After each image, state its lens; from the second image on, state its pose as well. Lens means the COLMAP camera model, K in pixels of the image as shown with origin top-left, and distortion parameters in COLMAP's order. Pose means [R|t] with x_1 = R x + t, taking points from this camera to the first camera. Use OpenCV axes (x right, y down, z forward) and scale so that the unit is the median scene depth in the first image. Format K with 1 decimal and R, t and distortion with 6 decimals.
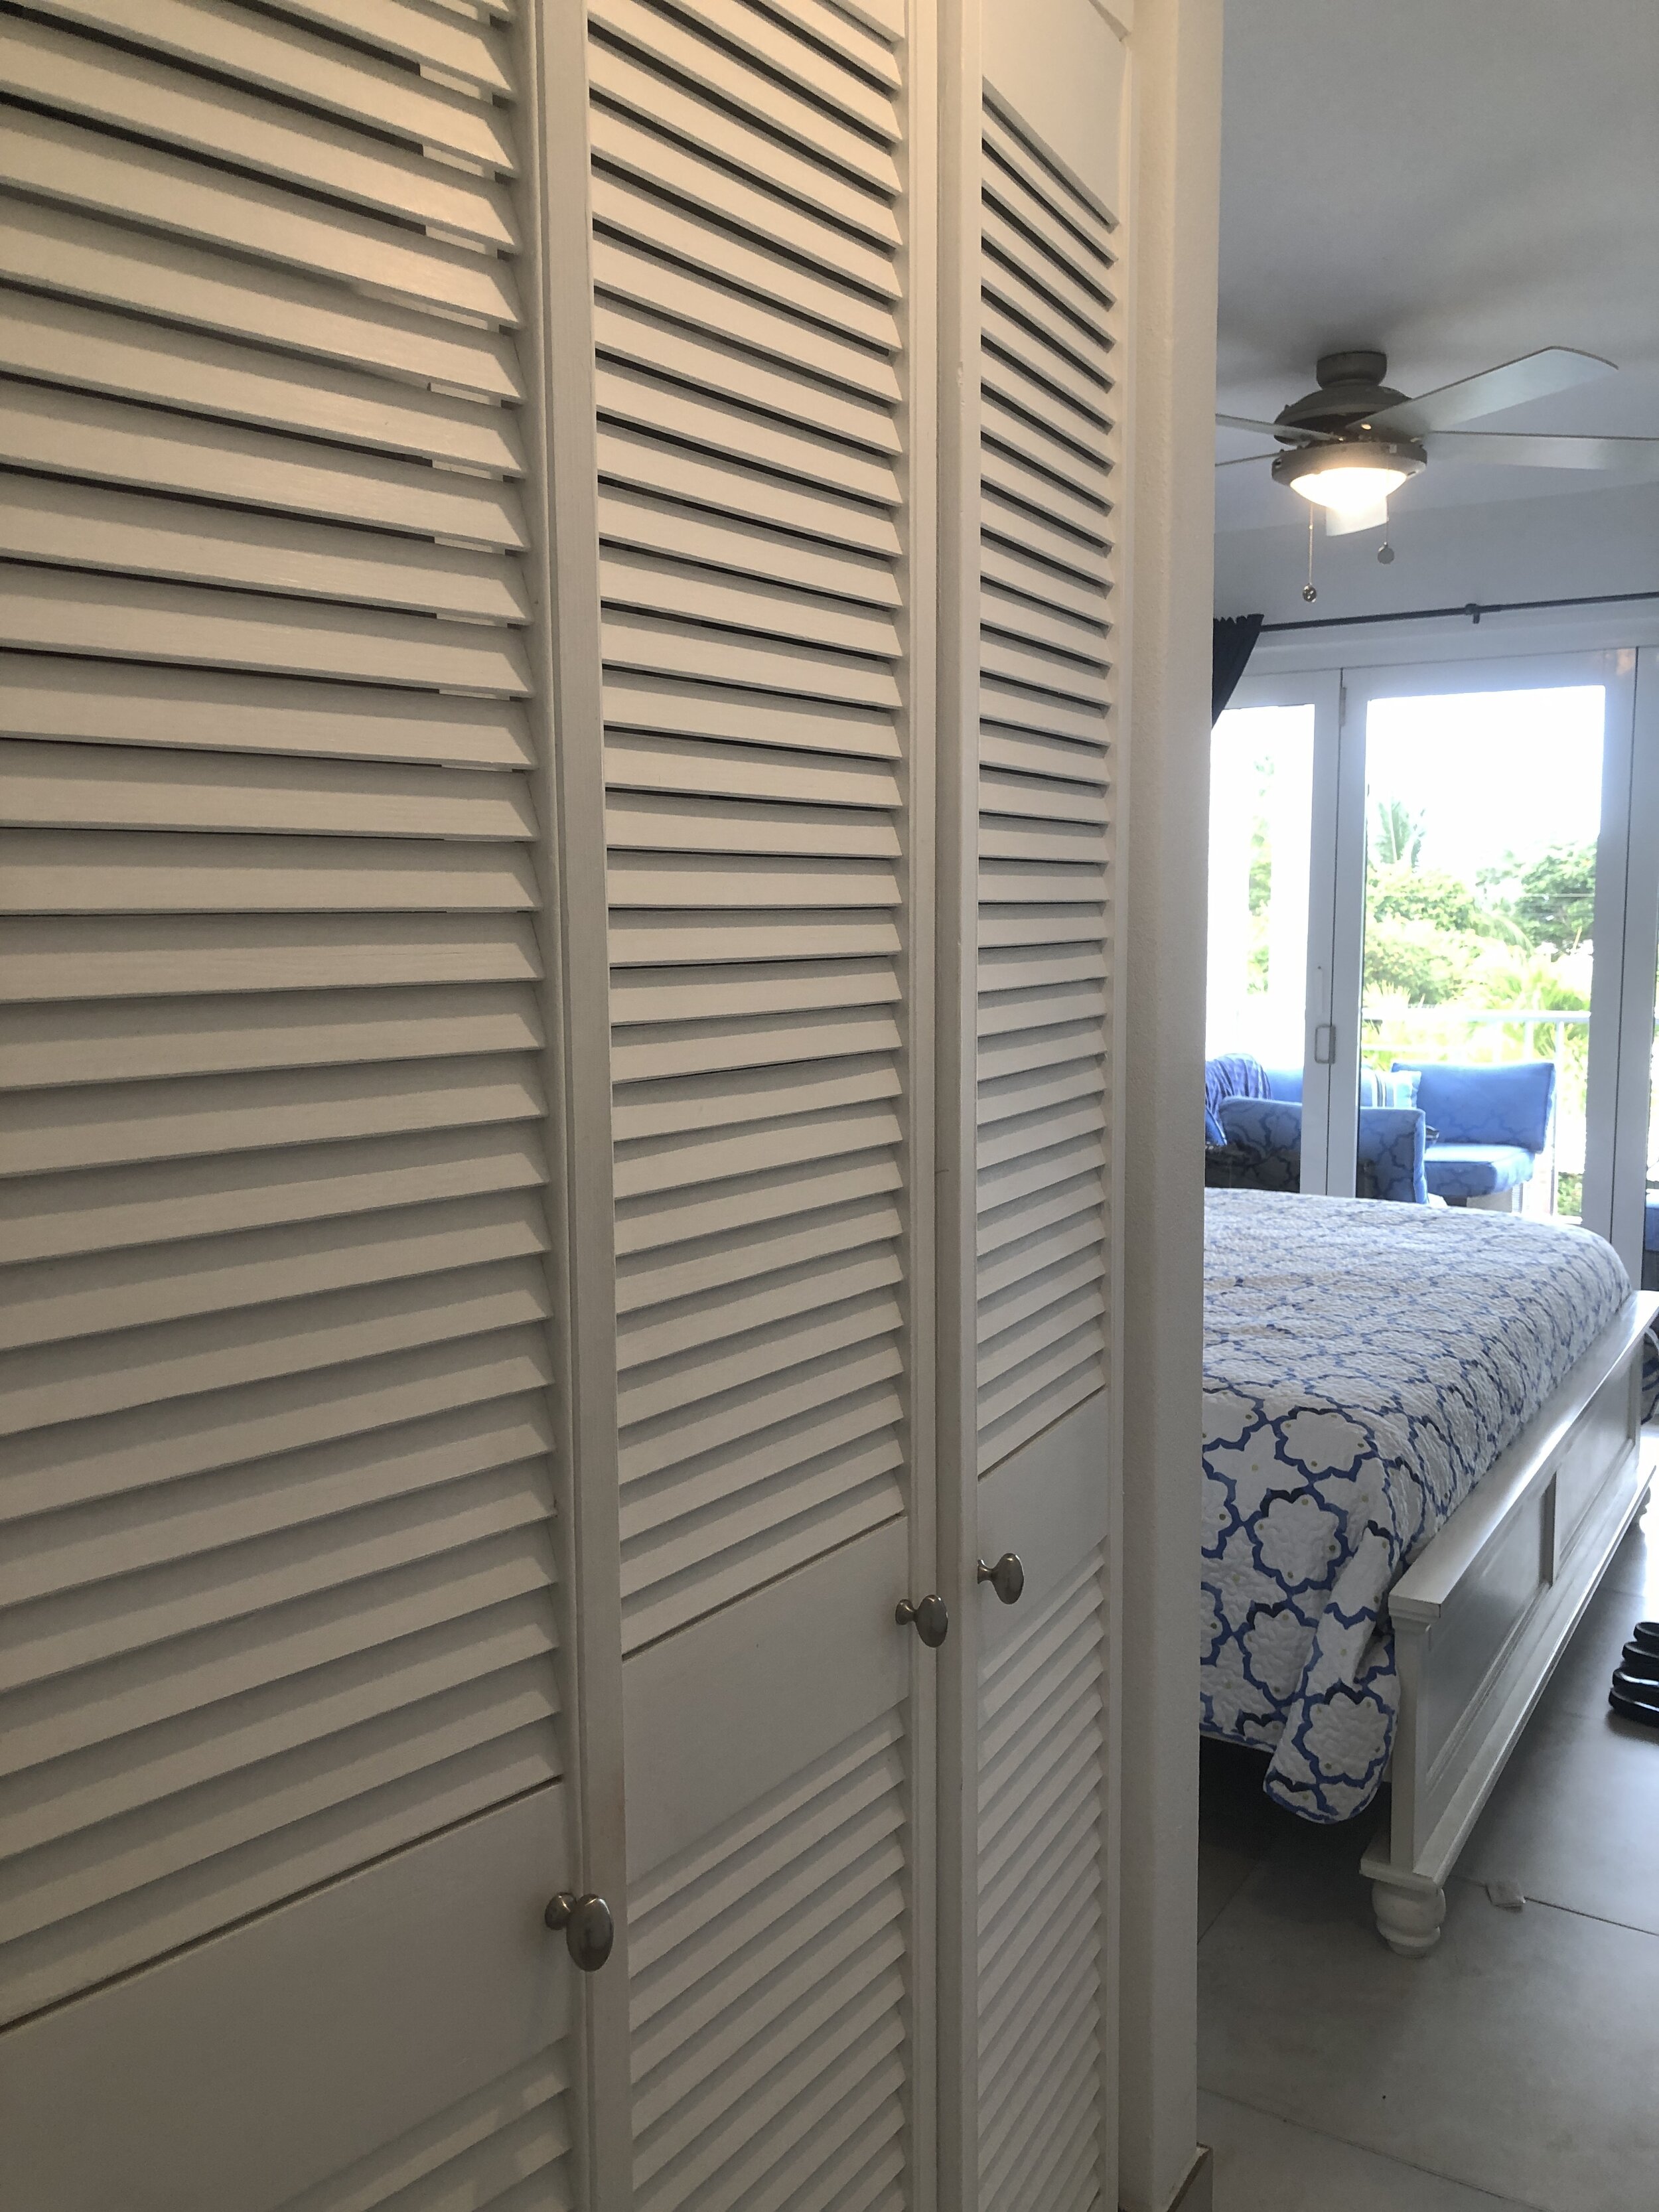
lens RADIAL K [[1849.3, 0, 835.3], [0, 1849.3, 1103.9], [0, 0, 1]] dist [0.084702, -0.012415]
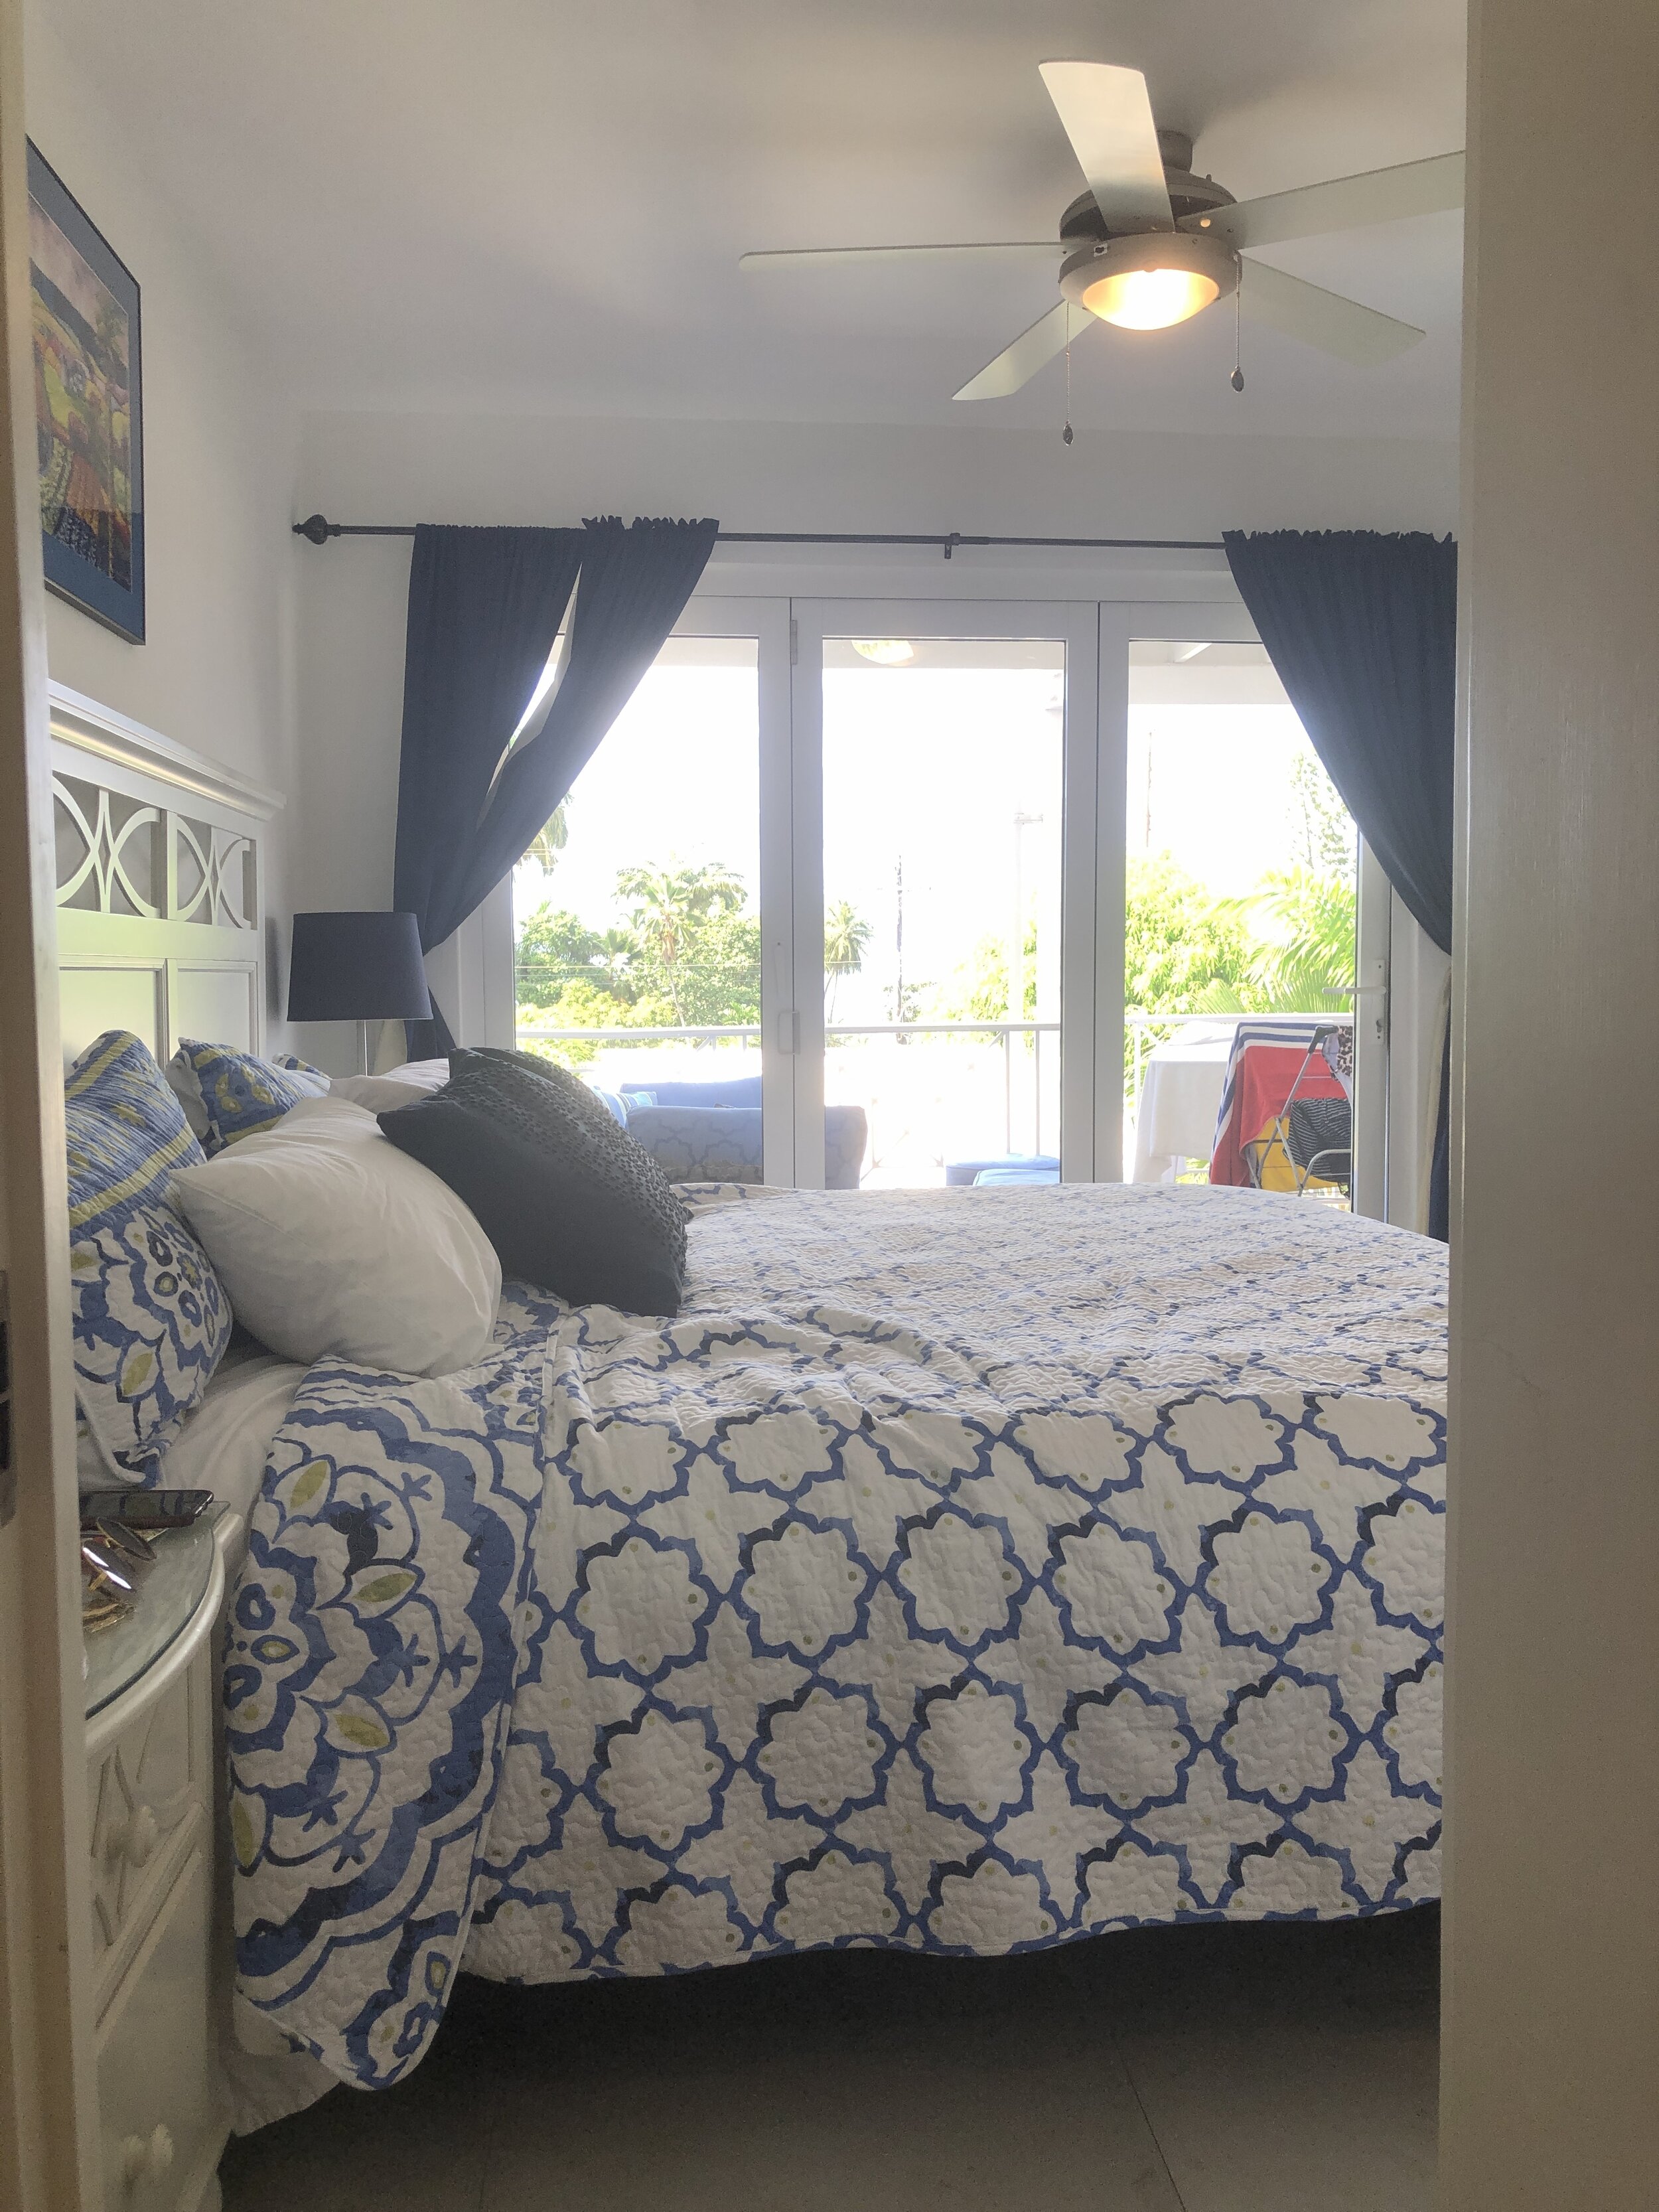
lens RADIAL K [[1849.3, 0, 824.8], [0, 1849.3, 1096.5], [0, 0, 1]] dist [0.084702, -0.012415]
pose [[0.802355, -0.040886, 0.595445, -0.357691], [0.068199, 0.997397, -0.023411, 0.029358], [-0.592938, 0.059393, 0.803055, 0.458610]]
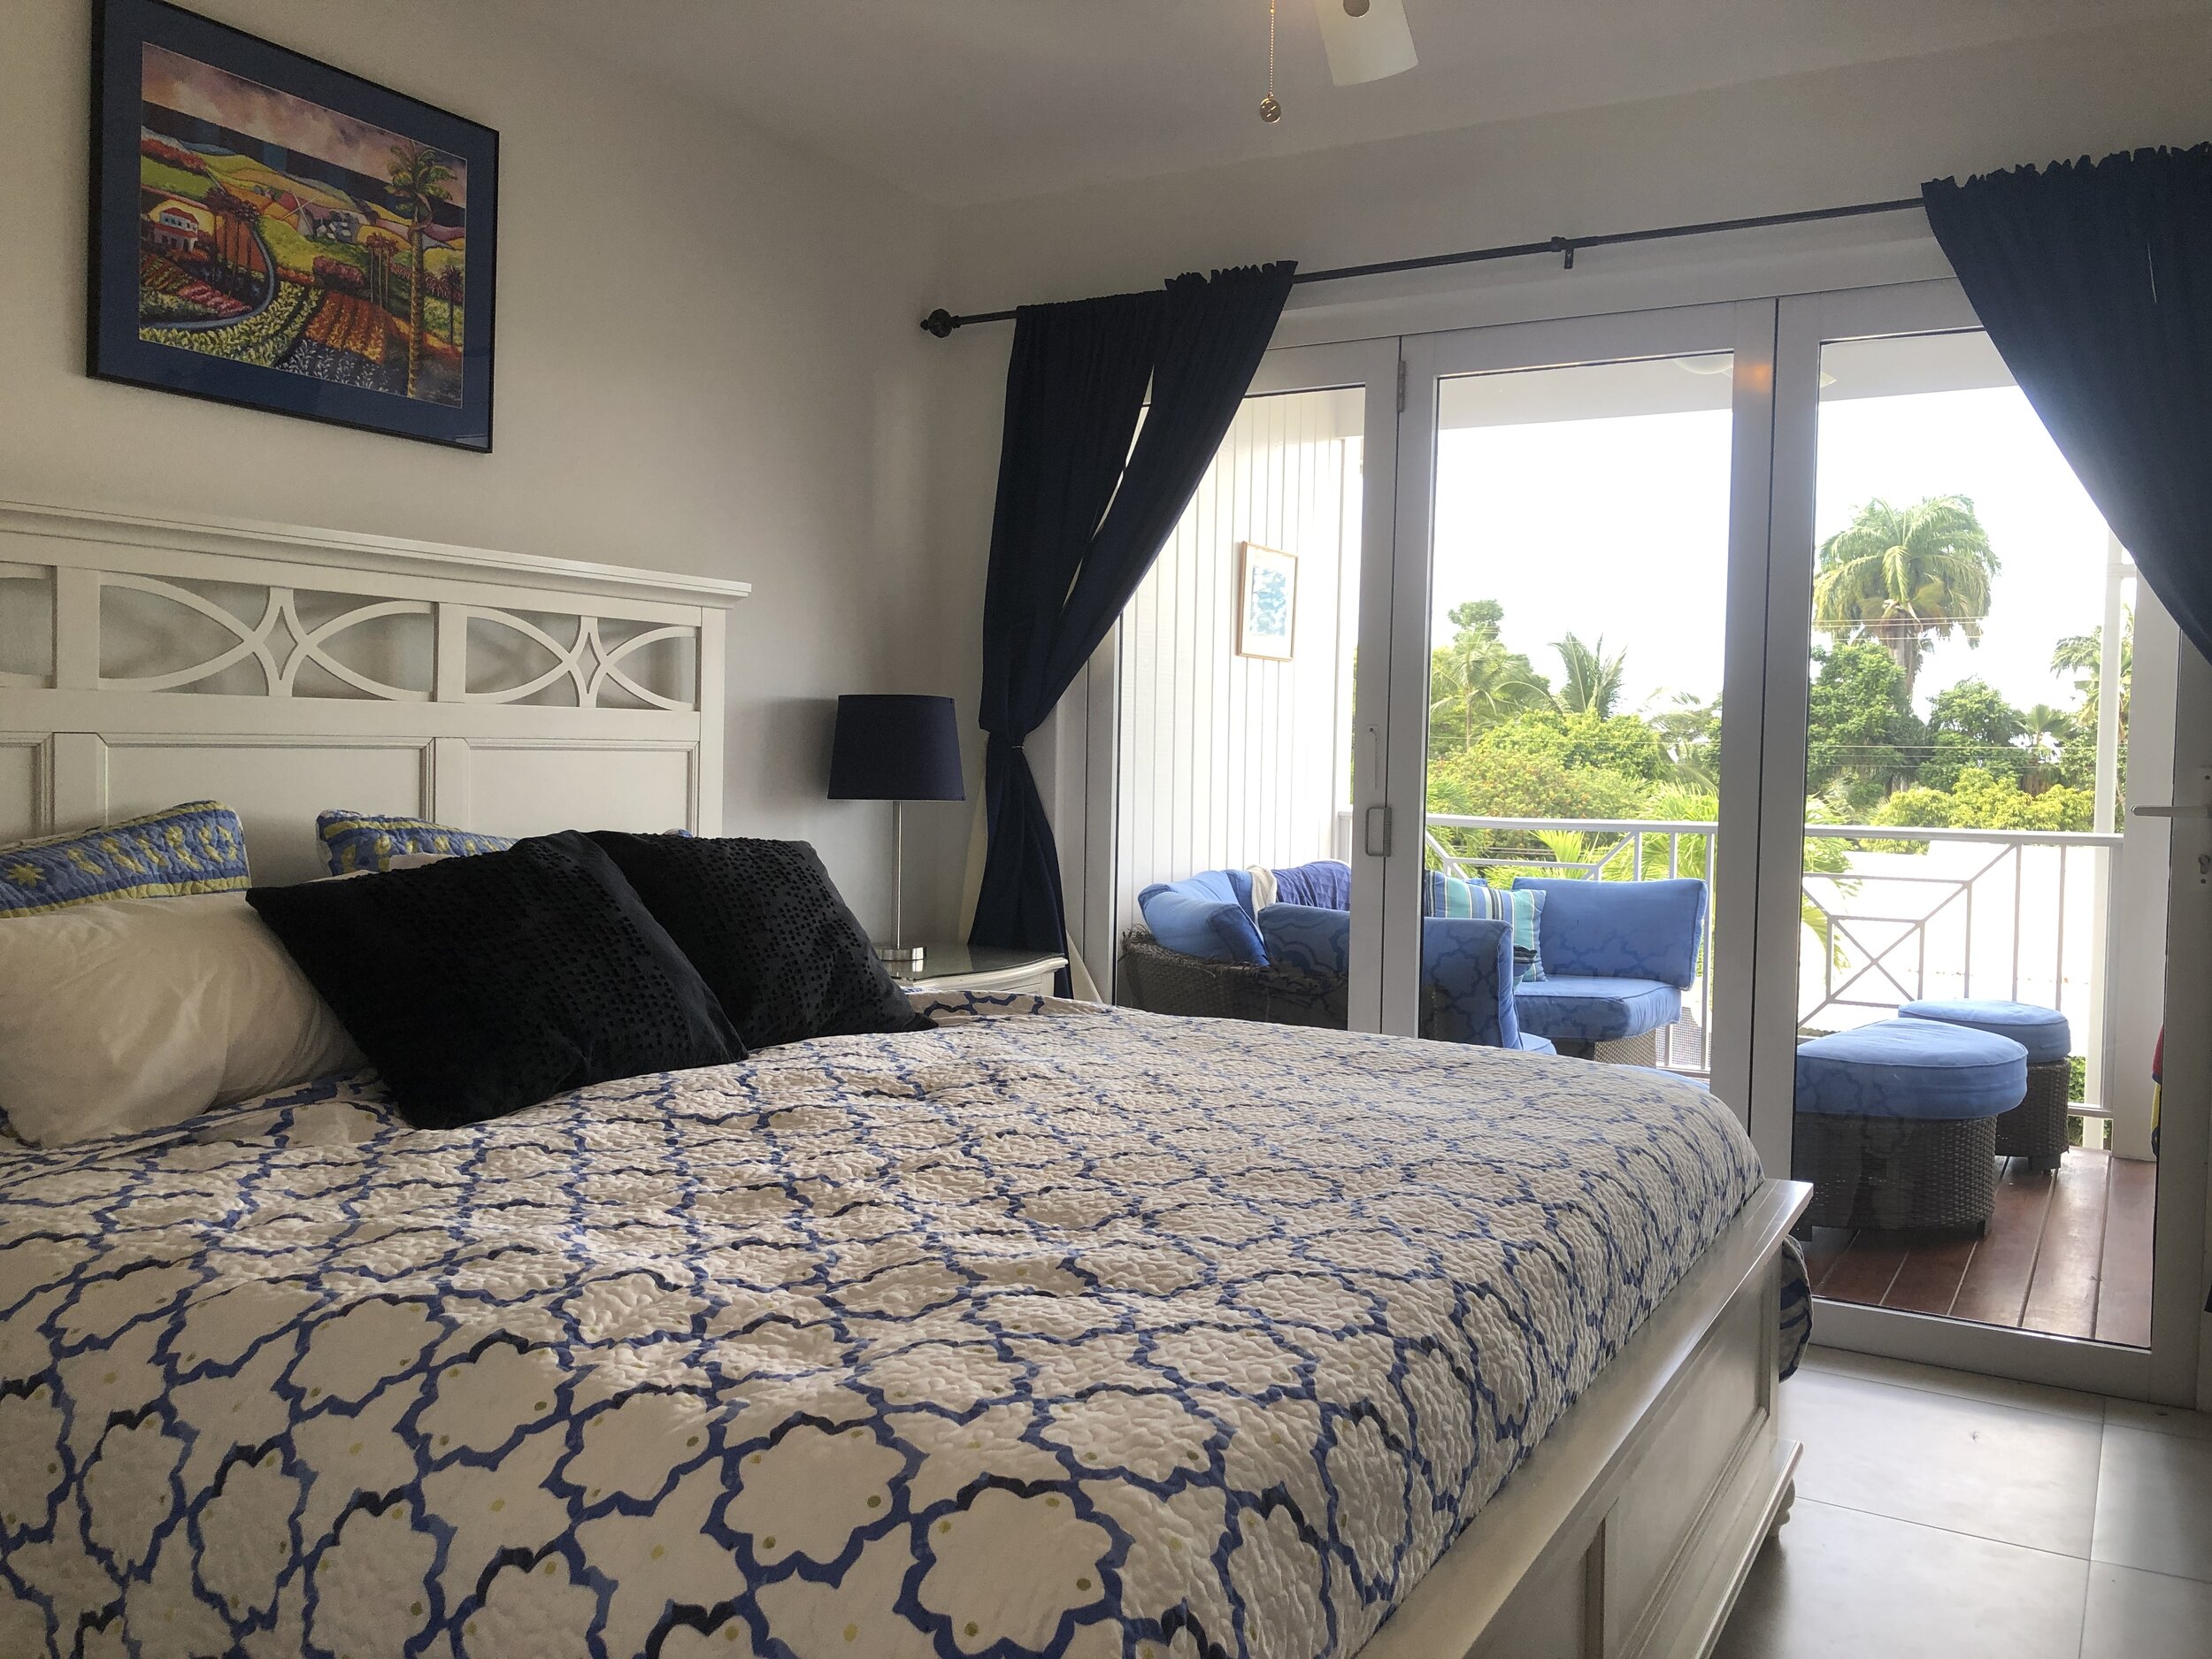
lens RADIAL K [[1849.3, 0, 1106.7], [0, 1849.3, 830.7], [0, 0, 1]] dist [0.084702, -0.012415]
pose [[0.999083, 0.018133, 0.038773, 0.186998], [-0.015725, 0.997980, -0.061546, 0.023667], [-0.039811, 0.060880, 0.997351, 0.386884]]
